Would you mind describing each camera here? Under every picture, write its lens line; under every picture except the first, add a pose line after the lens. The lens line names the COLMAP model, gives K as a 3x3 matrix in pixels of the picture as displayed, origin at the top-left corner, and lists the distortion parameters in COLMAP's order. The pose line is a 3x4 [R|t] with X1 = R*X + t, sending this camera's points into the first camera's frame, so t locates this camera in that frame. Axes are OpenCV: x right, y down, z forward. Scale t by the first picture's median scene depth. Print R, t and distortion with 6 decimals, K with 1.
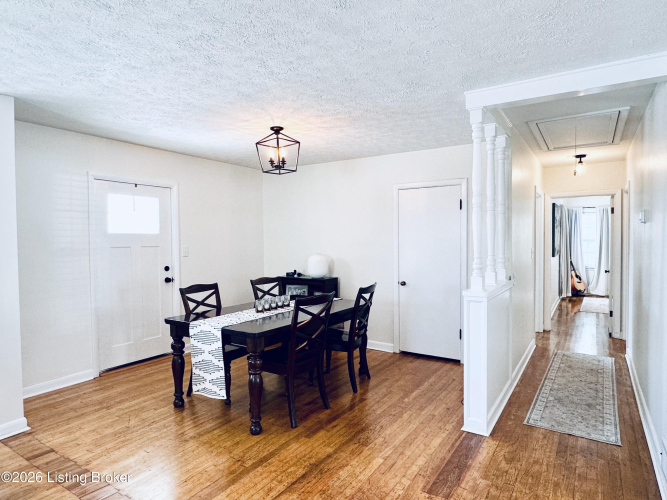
lens RADIAL K [[394.8, 0, 333.5], [0, 394.8, 250.0], [0, 0, 1]] dist [0.007831, 0.002071]
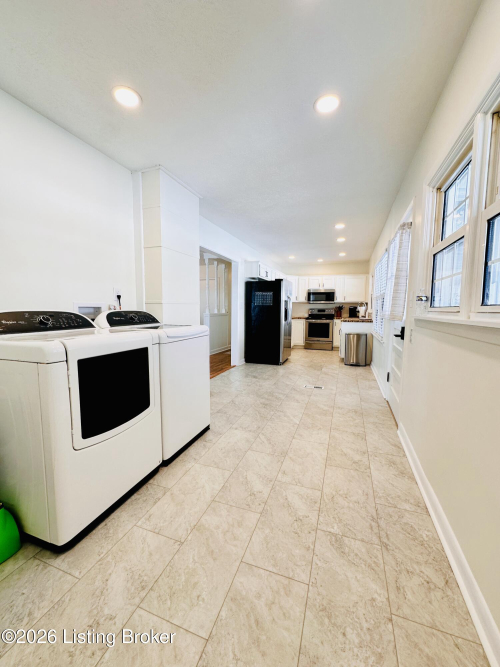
lens RADIAL K [[264.6, 0, 250.0], [0, 264.6, 333.5], [0, 0, 1]] dist [0.001002, 0.000213]
pose [[0.975806, -0.011721, 0.218325, 0.200313], [-0.004172, 0.997382, 0.072195, 0.098855], [-0.218600, -0.071360, 0.973202, -1.130119]]
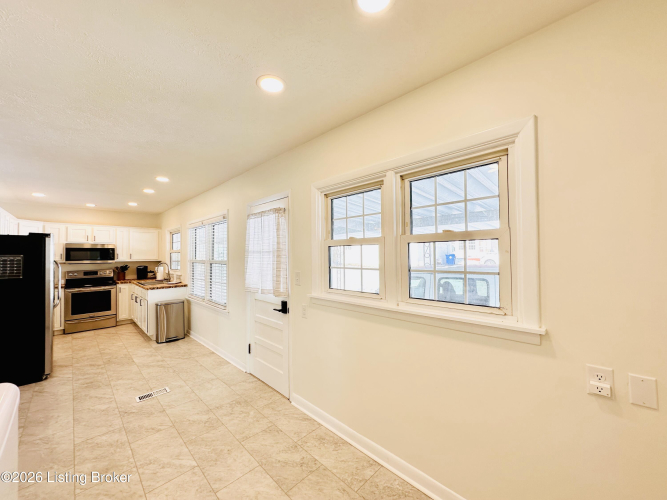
lens RADIAL K [[264.6, 0, 333.5], [0, 264.6, 250.0], [0, 0, 1]] dist [0.001002, 0.000213]
pose [[0.217319, 0.015232, 0.975982, 0.031641], [0.030156, 0.999296, -0.022311, 0.000770], [-0.975635, 0.034280, 0.216707, -0.832362]]
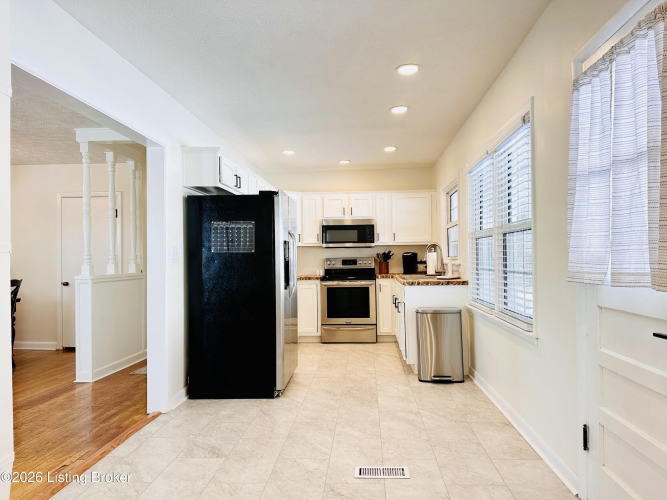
lens RADIAL K [[465.7, 0, 333.5], [0, 465.7, 250.0], [0, 0, 1]] dist [0.046559, -0.005167]
pose [[0.877423, -0.002784, 0.479709, 0.293189], [0.023998, 0.998986, -0.038097, 0.086788], [-0.479116, 0.044939, 0.876600, -0.726981]]
